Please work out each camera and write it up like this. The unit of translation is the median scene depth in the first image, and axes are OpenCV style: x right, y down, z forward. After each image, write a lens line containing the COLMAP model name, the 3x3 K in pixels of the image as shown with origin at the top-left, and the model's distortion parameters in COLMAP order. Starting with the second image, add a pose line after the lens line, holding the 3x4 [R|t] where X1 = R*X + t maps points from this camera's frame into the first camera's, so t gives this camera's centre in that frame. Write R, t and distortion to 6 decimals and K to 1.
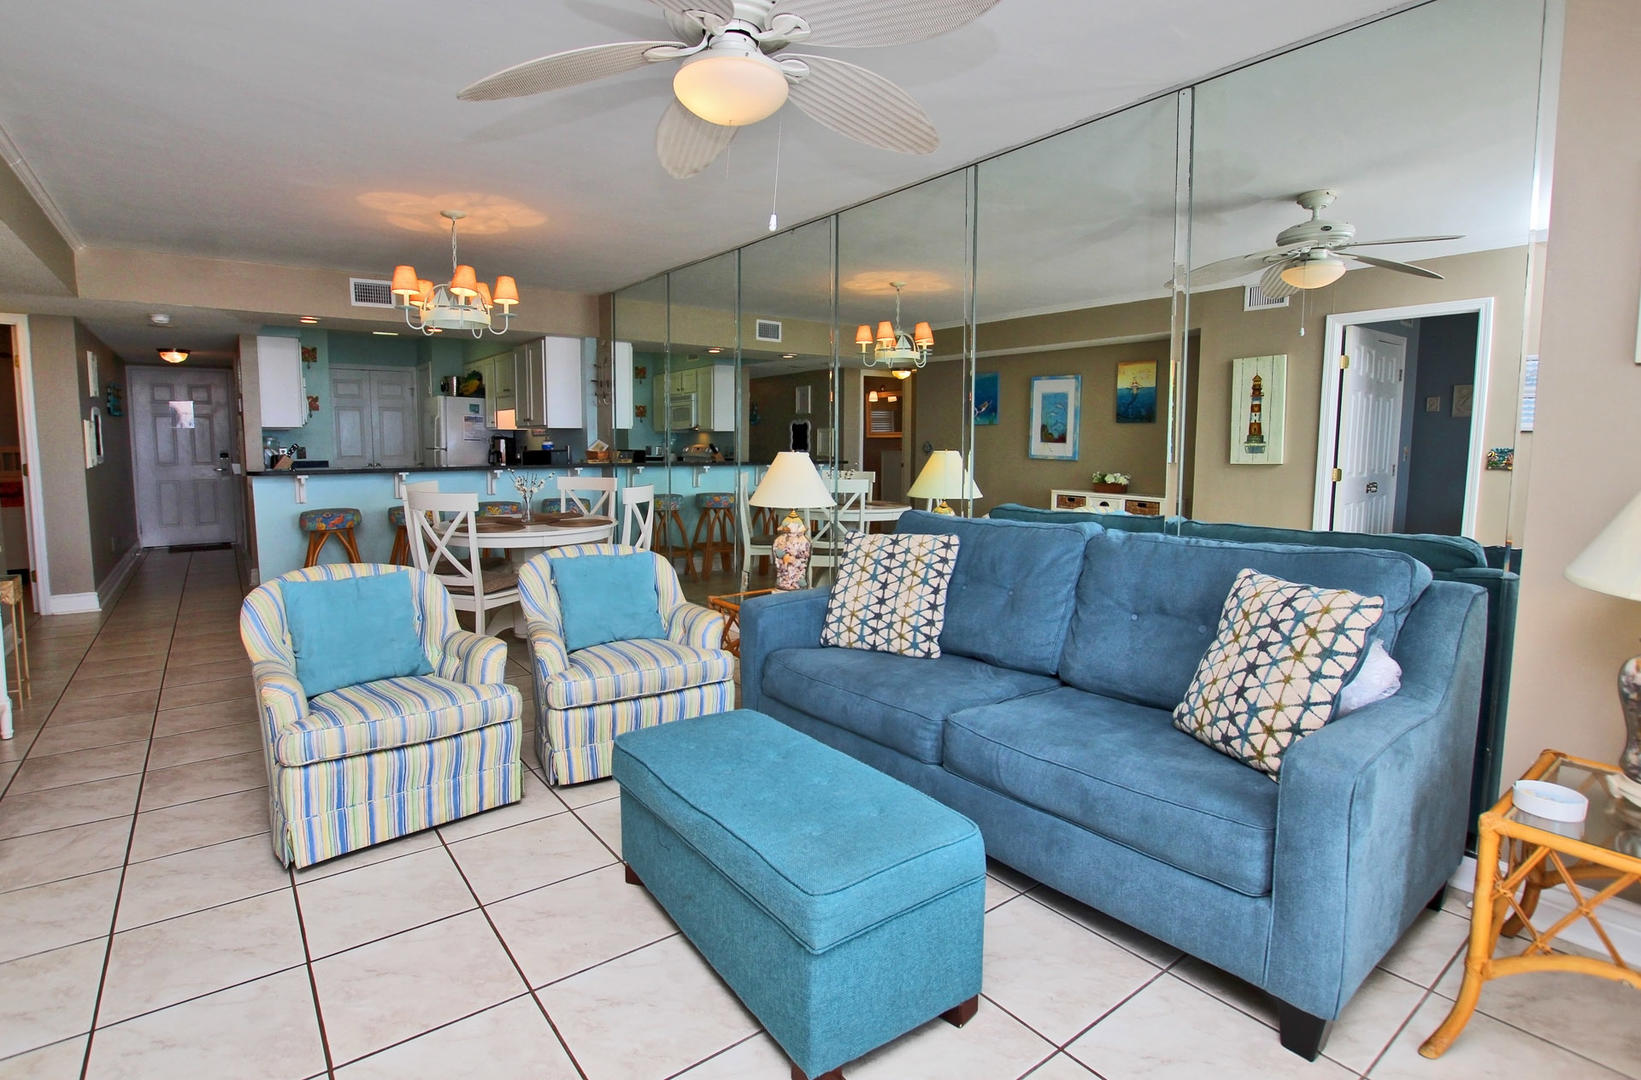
lens RADIAL K [[797.0, 0, 820.5], [0, 797.0, 540.0], [0, 0, 1]] dist [-0.043249, -0.000179]
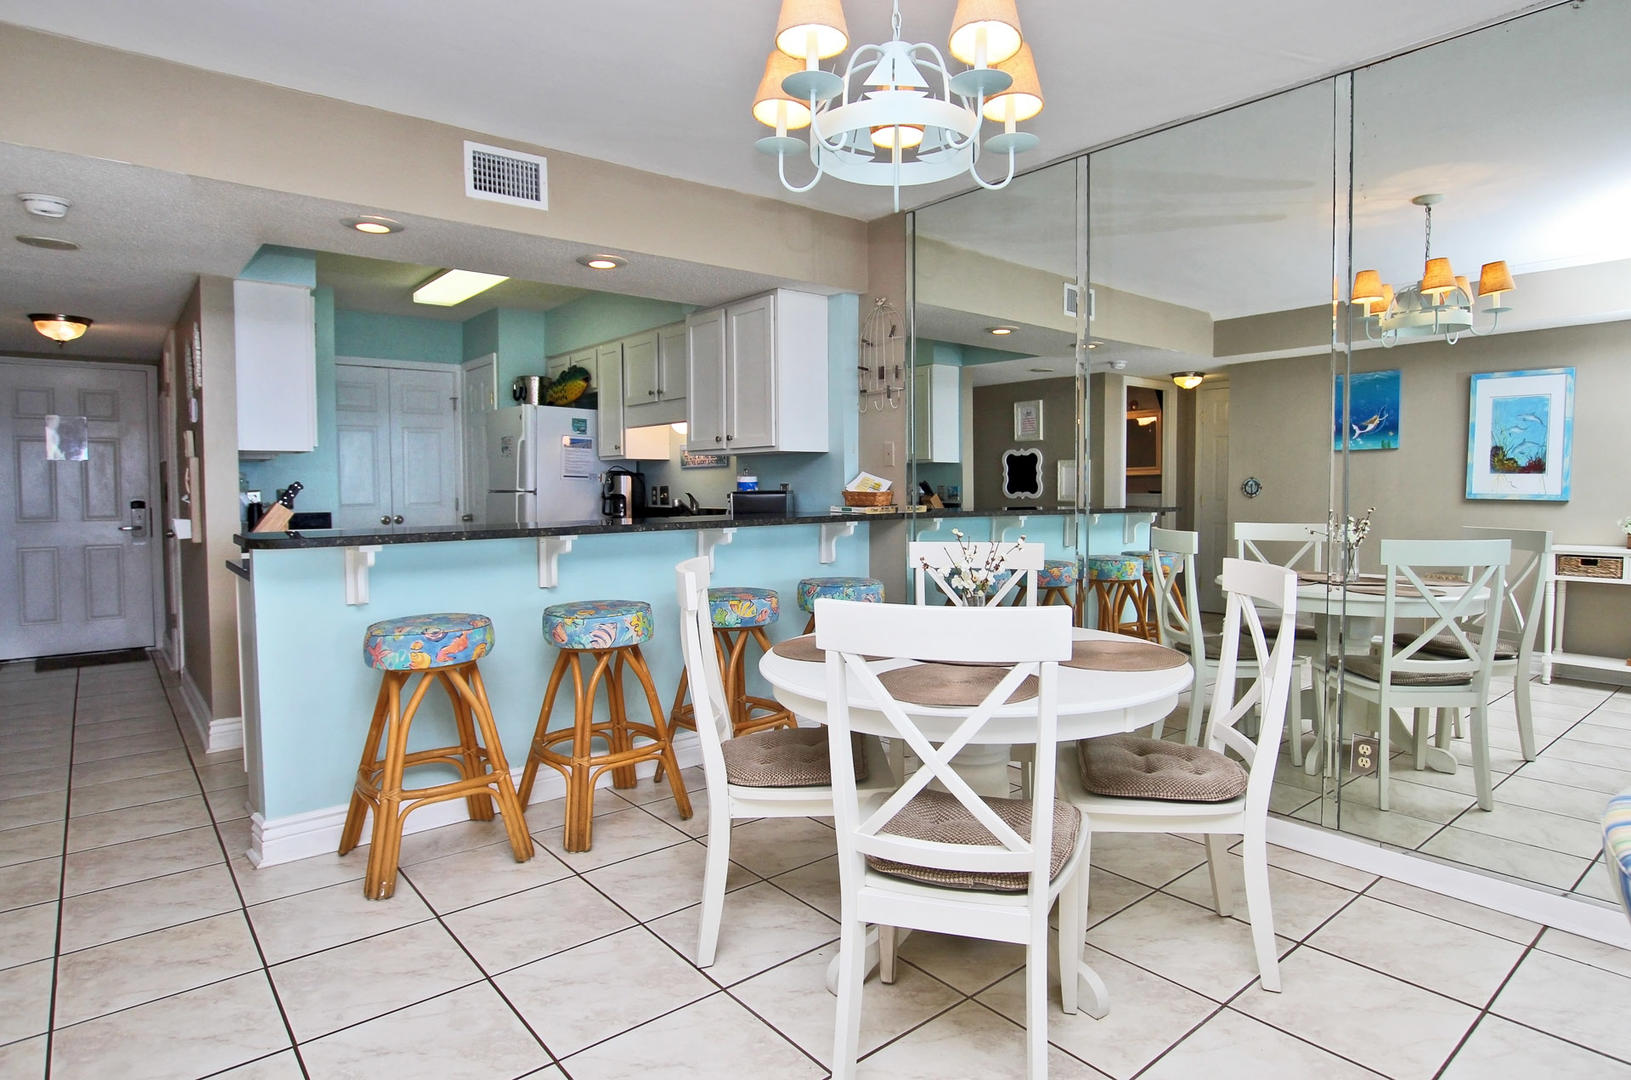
lens RADIAL K [[896.4, 0, 887.4], [0, 896.4, 536.3], [0, 0, 1]] dist [-0.036566, -0.000338]
pose [[0.996530, -0.013943, 0.082057, -0.262736], [0.019326, 0.997687, -0.065174, -0.031431], [-0.080958, 0.066533, 0.994494, 0.301190]]
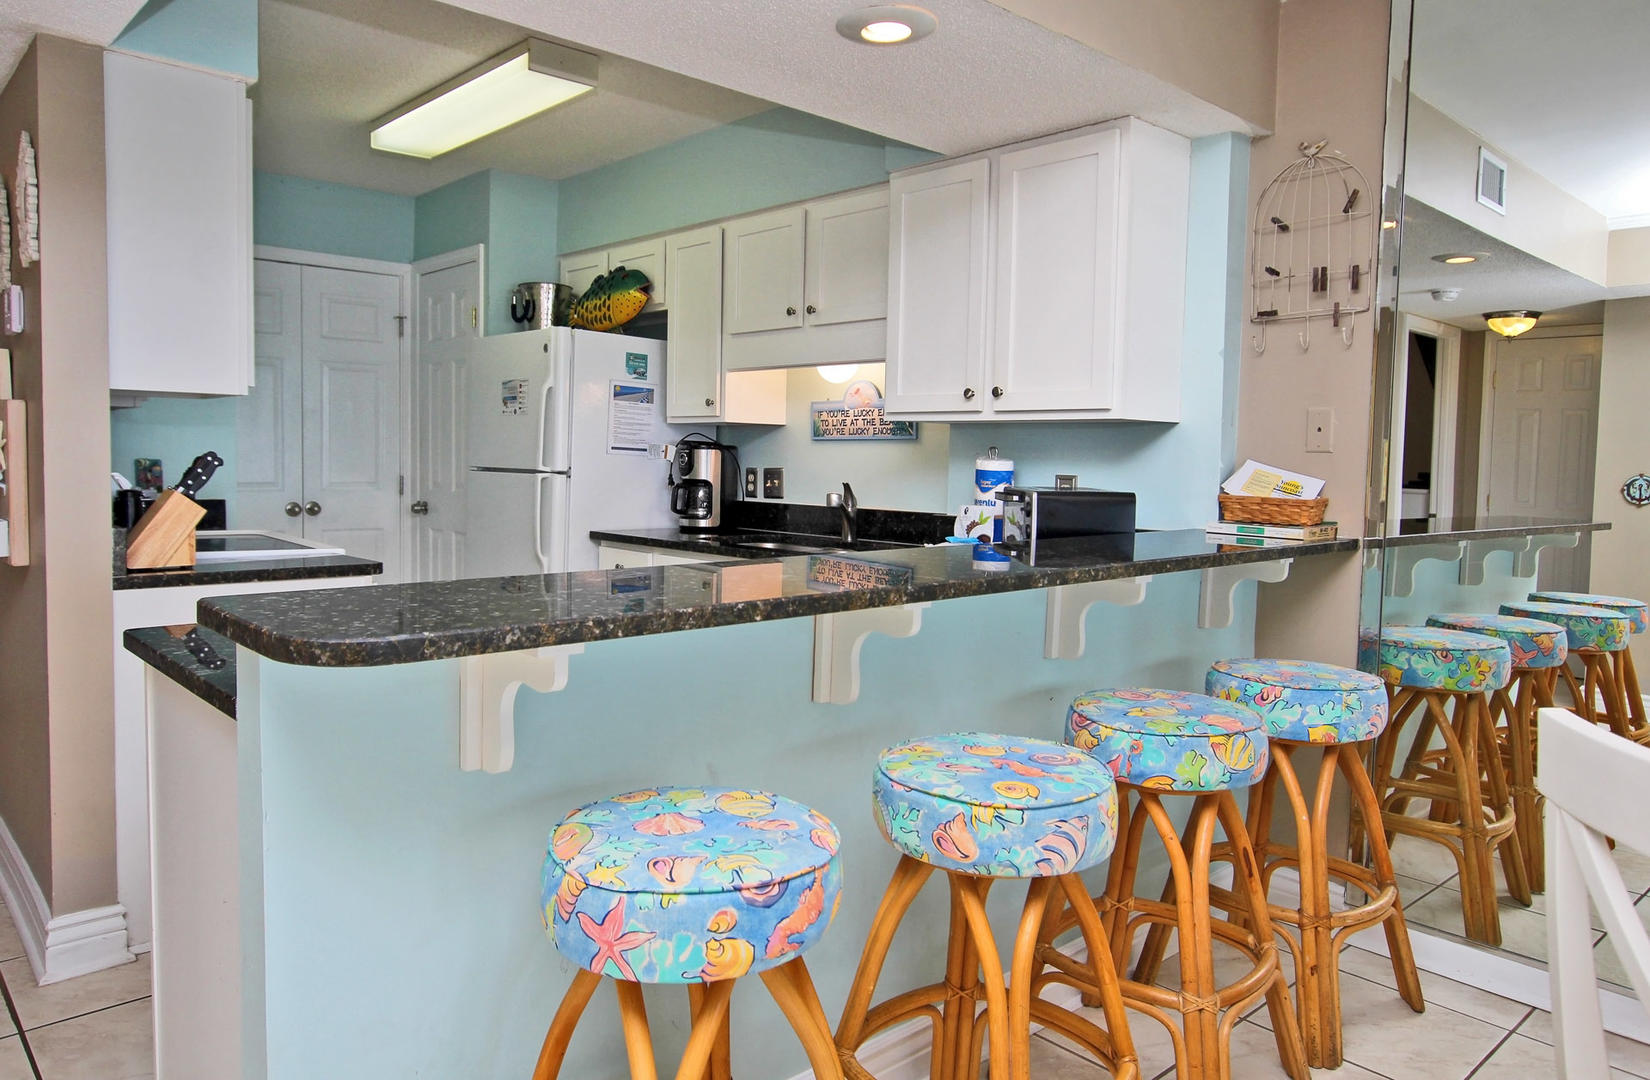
lens RADIAL K [[1106.9, 0, 825.0], [0, 1106.9, 540.0], [0, 0, 1]] dist [-0.022491, 0.001783]
pose [[0.995121, 0.008406, 0.098305, -0.408355], [-0.003812, 0.998896, -0.046825, -0.061019], [-0.098590, 0.046222, 0.994054, 0.484408]]
